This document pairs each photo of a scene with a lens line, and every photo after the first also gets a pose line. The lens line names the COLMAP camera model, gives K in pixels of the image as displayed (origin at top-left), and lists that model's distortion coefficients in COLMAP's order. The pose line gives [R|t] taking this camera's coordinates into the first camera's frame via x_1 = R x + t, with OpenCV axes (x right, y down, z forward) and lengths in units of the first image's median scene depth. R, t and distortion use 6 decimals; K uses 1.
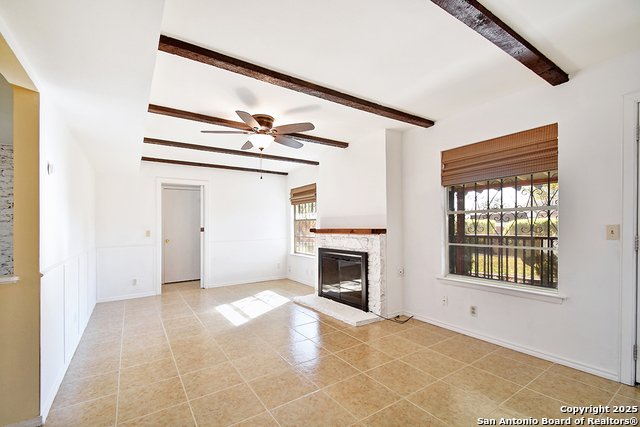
lens RADIAL K [[284.3, 0, 311.0], [0, 284.3, 221.4], [0, 0, 1]] dist [0.014281, -0.004882]
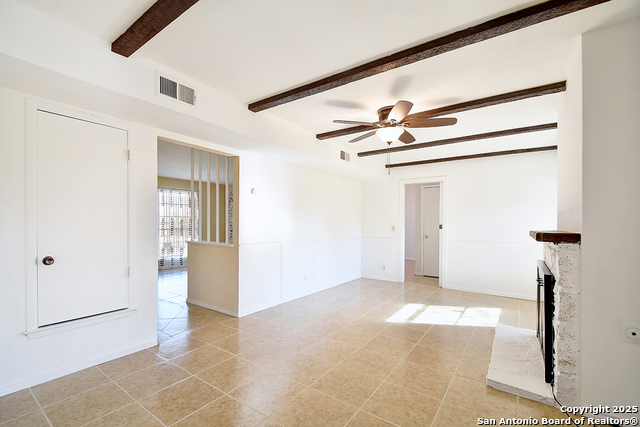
lens RADIAL K [[284.3, 0, 317.9], [0, 284.3, 218.5], [0, 0, 1]] dist [0.014281, -0.004882]
pose [[0.358169, 0.001466, -0.933655, 0.467030], [0.001510, 0.999997, 0.002149, -0.002684], [0.933655, -0.002180, 0.358166, 0.320324]]
